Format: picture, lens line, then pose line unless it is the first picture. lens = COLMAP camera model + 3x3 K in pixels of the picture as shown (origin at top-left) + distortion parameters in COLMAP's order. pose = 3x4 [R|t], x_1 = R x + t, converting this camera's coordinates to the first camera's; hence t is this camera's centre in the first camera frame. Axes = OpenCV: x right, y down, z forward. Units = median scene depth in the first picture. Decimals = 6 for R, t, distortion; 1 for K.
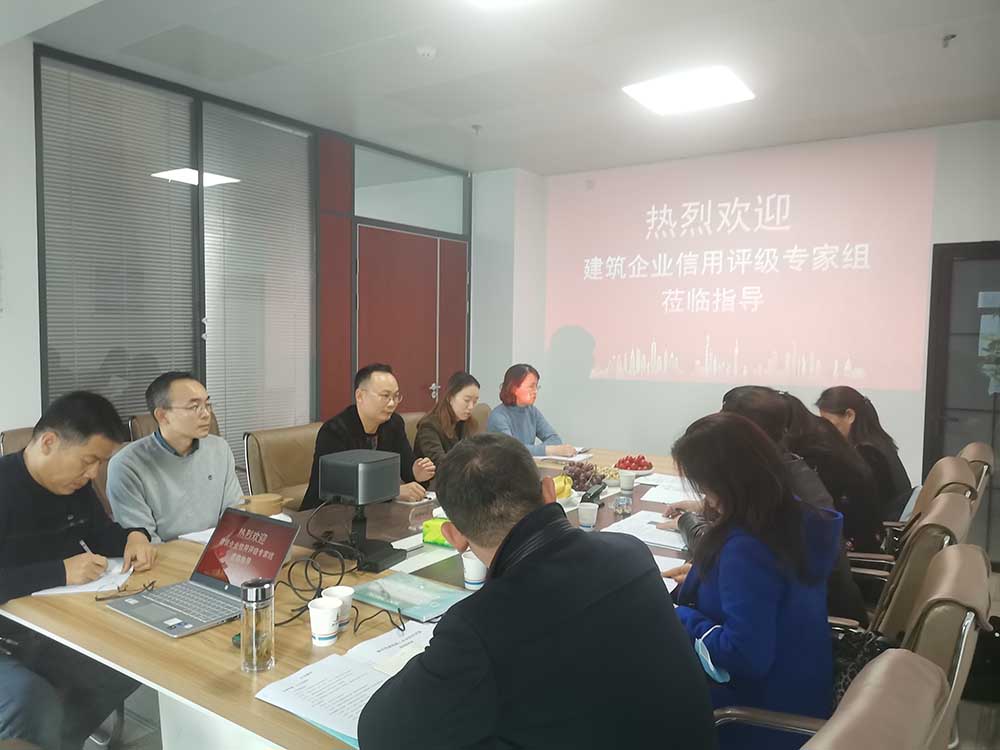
lens RADIAL K [[745.4, 0, 483.4], [0, 745.4, 374.6], [0, 0, 1]] dist [0.002858, 0.000461]
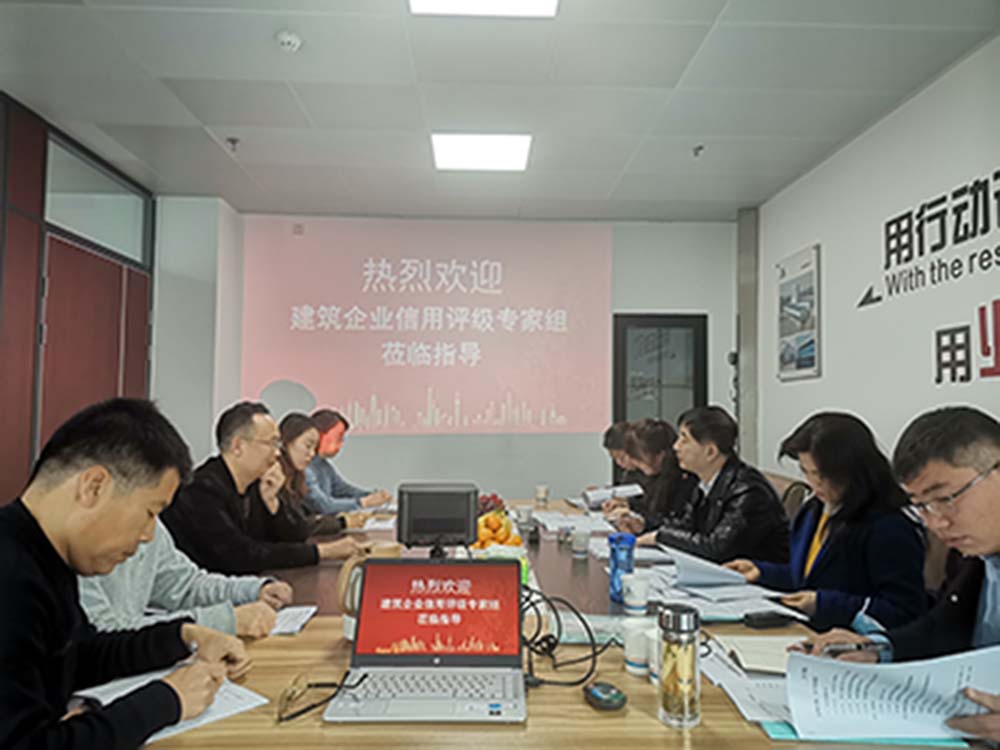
lens RADIAL K [[749.6, 0, 500.0], [0, 749.6, 375.0], [0, 0, 1]] dist [0.096989, -0.224726]
pose [[0.781496, 0.026477, 0.623349, -0.274586], [0.038378, 0.995167, -0.090384, 0.027654], [-0.622729, 0.094557, 0.776703, 0.130291]]
